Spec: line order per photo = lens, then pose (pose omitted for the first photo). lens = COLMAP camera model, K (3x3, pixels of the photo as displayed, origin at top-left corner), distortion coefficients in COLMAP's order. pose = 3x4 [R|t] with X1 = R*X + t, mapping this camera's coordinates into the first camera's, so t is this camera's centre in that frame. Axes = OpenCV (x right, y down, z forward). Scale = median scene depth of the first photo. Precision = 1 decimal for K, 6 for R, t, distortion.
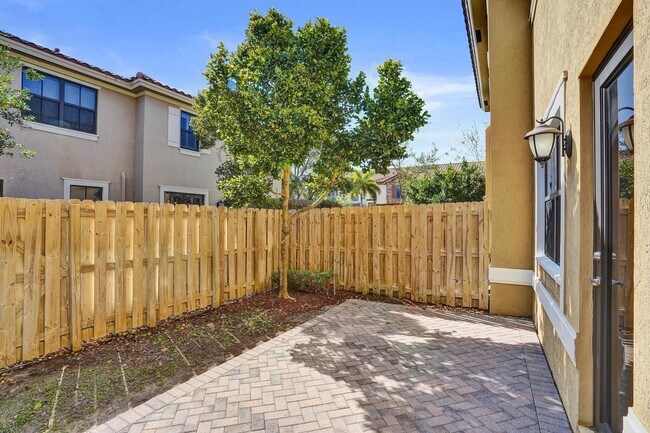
lens RADIAL K [[295.2, 0, 325.0], [0, 295.2, 216.5], [0, 0, 1]] dist [-0.049011, 0.000463]
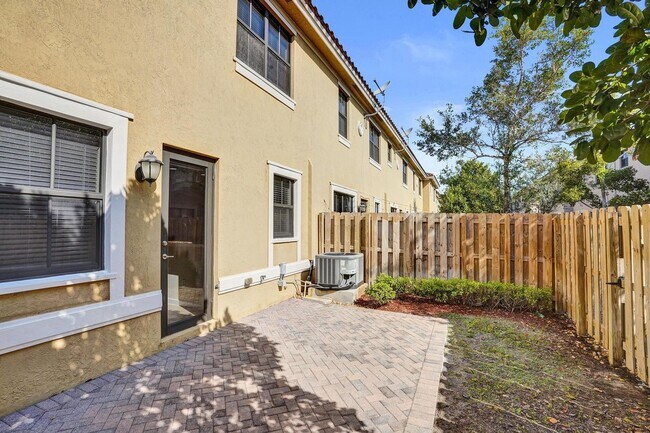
lens RADIAL K [[295.2, 0, 325.0], [0, 295.2, 216.5], [0, 0, 1]] dist [-0.049011, 0.000463]
pose [[-0.994492, -0.012341, -0.104080, 0.056096], [-0.006916, 0.998606, -0.052323, 0.032793], [0.104580, -0.051315, -0.993192, 1.987010]]
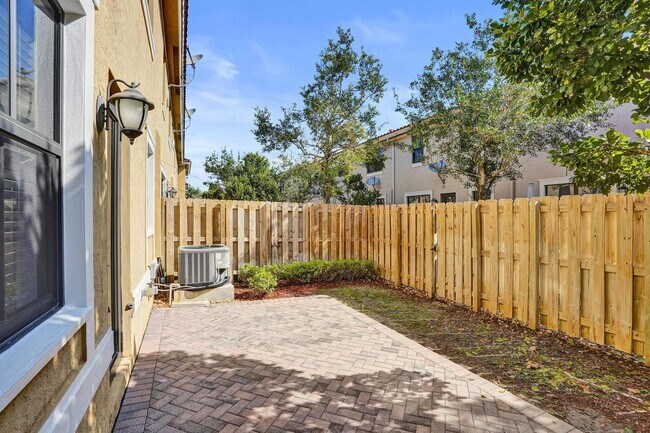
lens RADIAL K [[307.0, 0, 318.3], [0, 307.0, 215.3], [0, 0, 1]] dist [-0.055858, -0.000003]
pose [[-0.584485, -0.007494, -0.811370, 0.897133], [0.011945, 0.999770, -0.017839, 0.037306], [0.811317, -0.020118, -0.584261, 1.521481]]
